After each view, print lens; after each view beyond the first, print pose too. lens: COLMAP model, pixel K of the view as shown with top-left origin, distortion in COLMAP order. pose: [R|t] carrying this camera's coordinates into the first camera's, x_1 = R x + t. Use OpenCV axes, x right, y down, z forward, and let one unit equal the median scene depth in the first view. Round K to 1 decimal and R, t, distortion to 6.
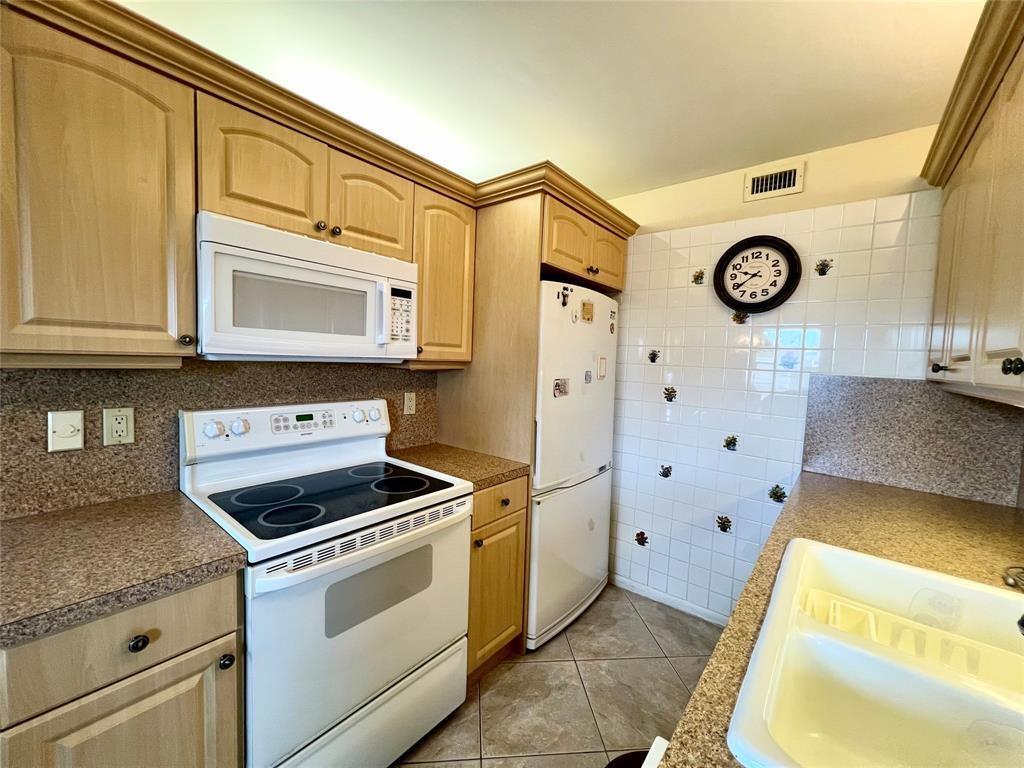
lens RADIAL K [[411.5, 0, 510.6], [0, 411.5, 381.3], [0, 0, 1]] dist [-0.000714, 0.000068]
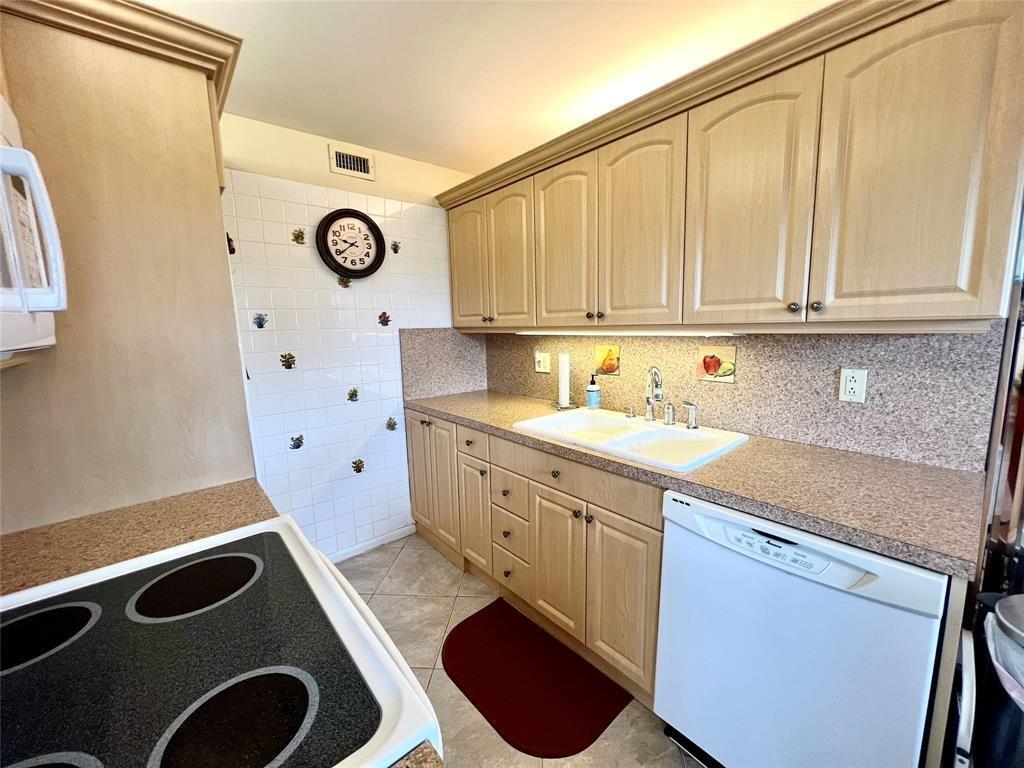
lens RADIAL K [[411.5, 0, 510.0], [0, 411.5, 381.5], [0, 0, 1]] dist [-0.000714, 0.000068]
pose [[0.180797, -0.183614, 0.966229, -0.489427], [0.091711, 0.981286, 0.169314, -0.039562], [-0.979235, 0.058002, 0.194253, 0.374397]]
